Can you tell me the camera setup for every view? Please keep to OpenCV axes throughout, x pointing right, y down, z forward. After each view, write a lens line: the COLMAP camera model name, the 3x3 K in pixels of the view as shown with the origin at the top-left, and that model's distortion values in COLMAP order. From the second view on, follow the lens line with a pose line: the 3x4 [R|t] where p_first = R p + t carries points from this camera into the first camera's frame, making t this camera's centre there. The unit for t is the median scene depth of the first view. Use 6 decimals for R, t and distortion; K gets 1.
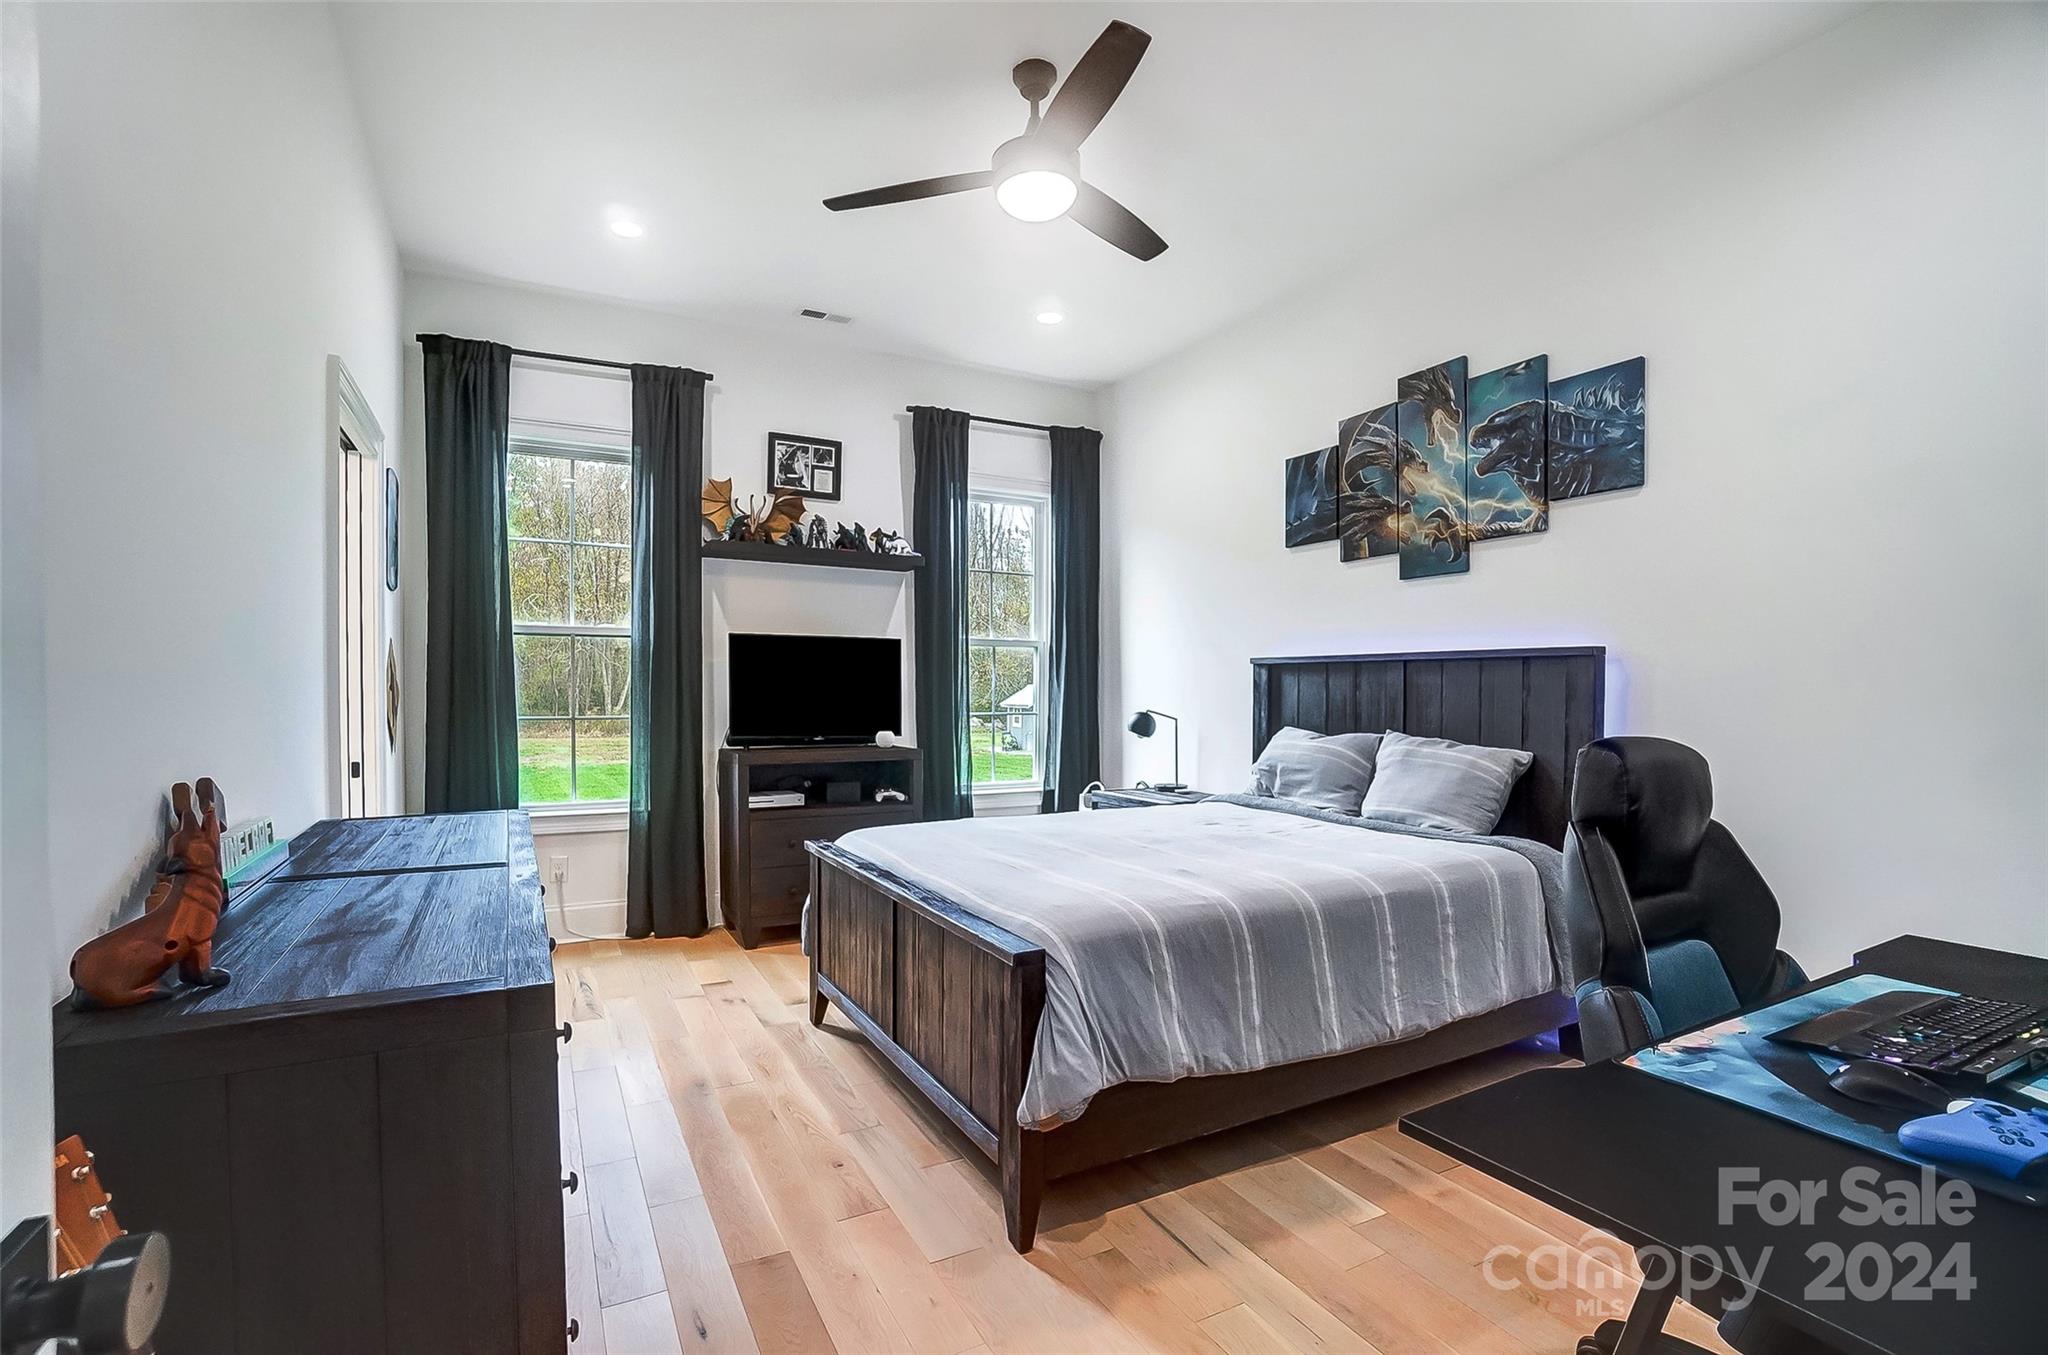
lens RADIAL K [[889.5, 0, 1024.0], [0, 889.5, 677.5], [0, 0, 1]] dist [-0.048786, 0.014690]
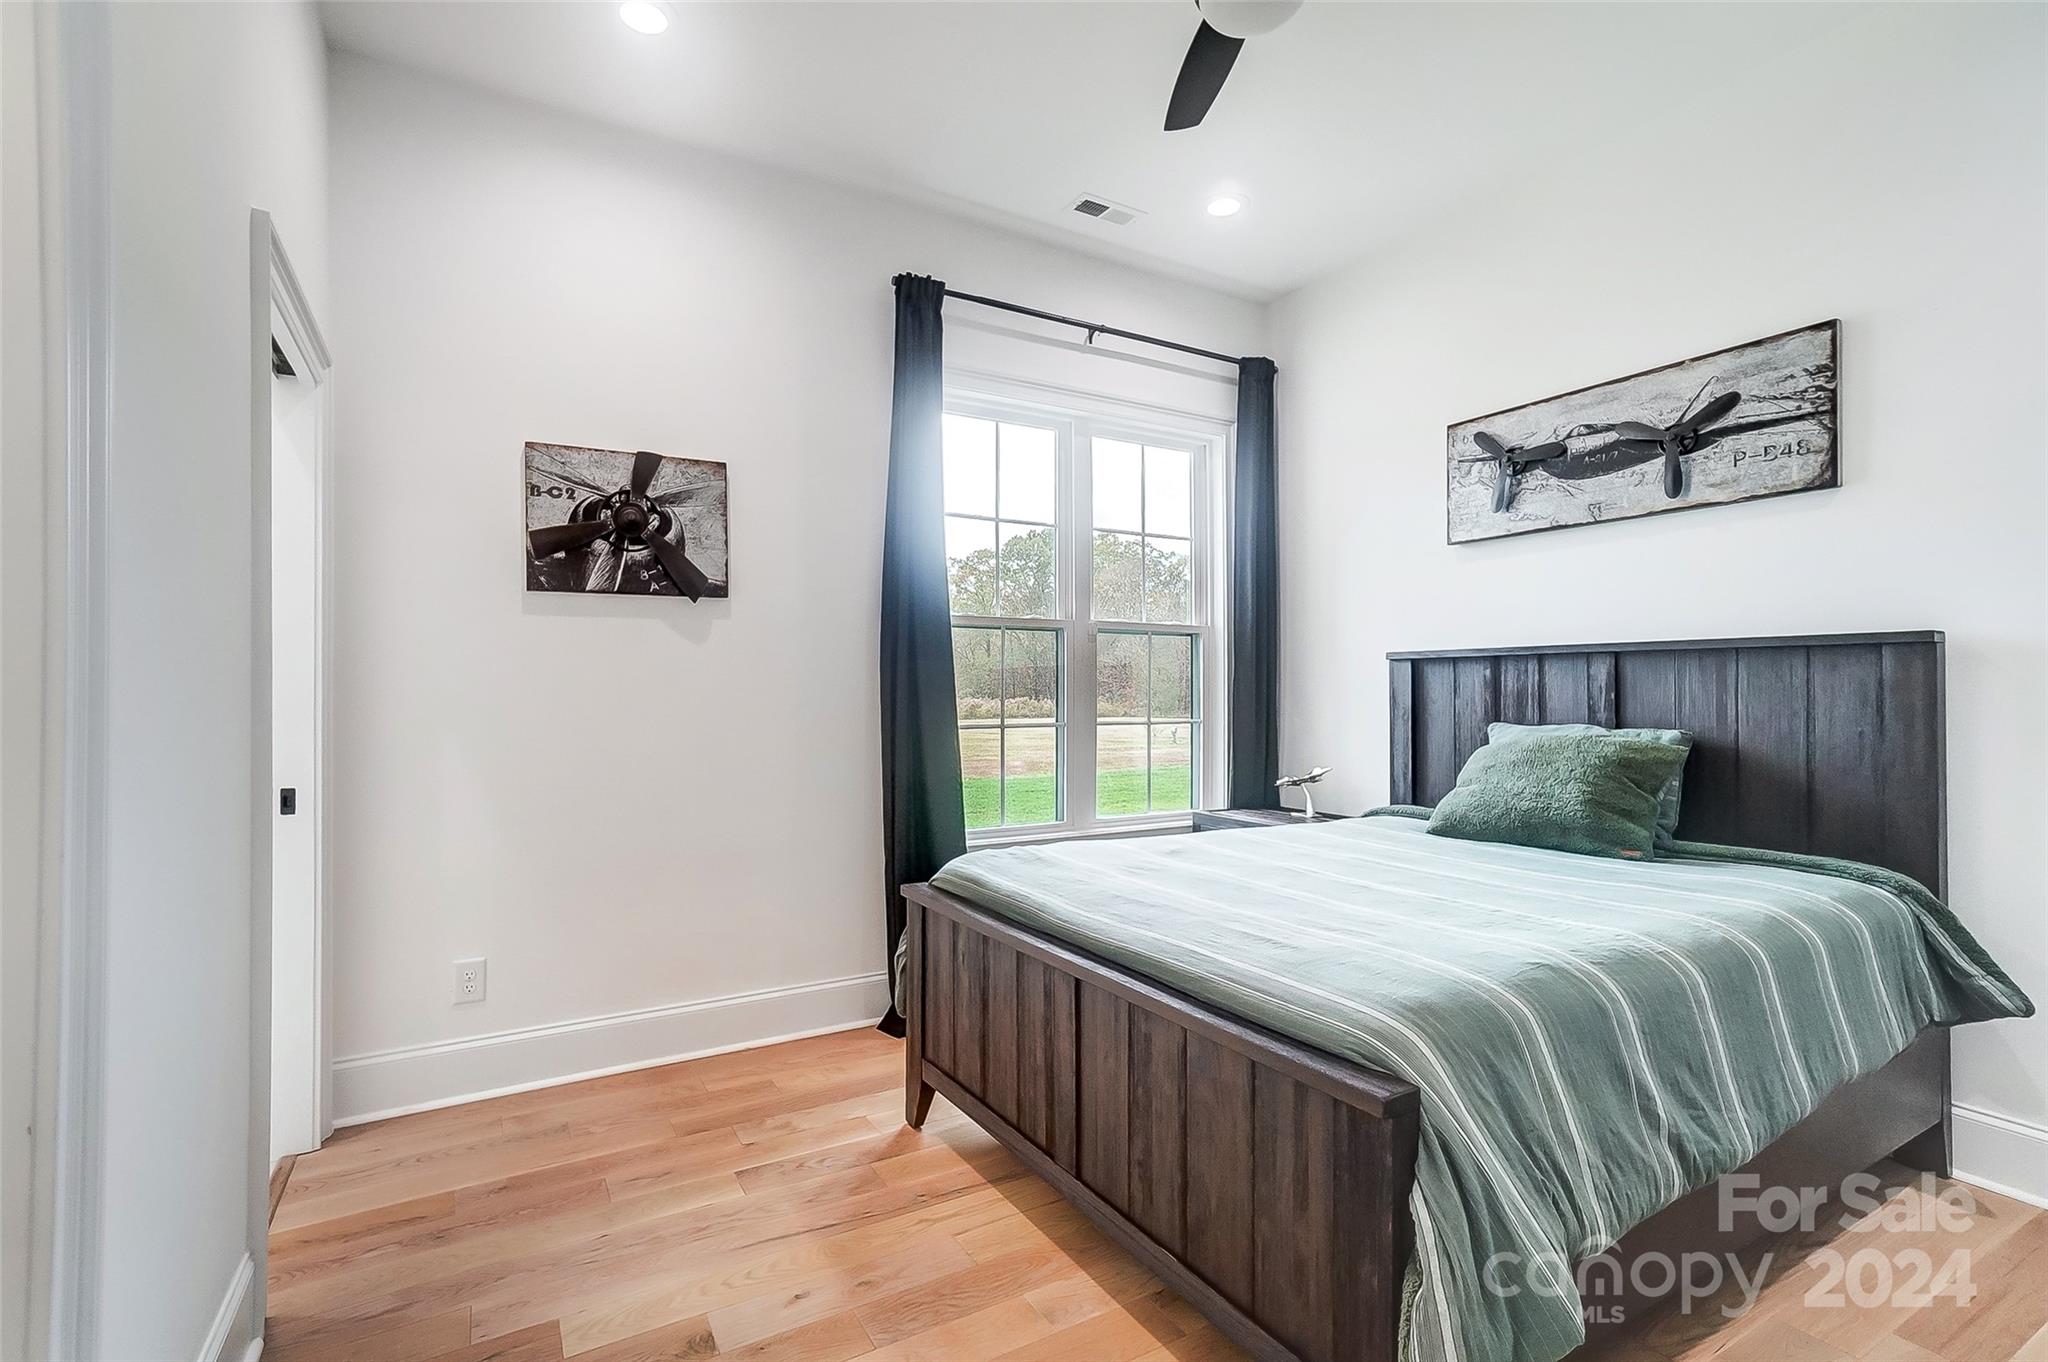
lens RADIAL K [[889.5, 0, 1024.0], [0, 889.5, 681.0], [0, 0, 1]] dist [-0.048786, 0.014690]
pose [[0.999098, 0.000544, 0.042468, -0.171832], [-0.000484, 0.999999, -0.001421, 0.010805], [-0.042468, 0.001399, 0.999097, 0.230767]]
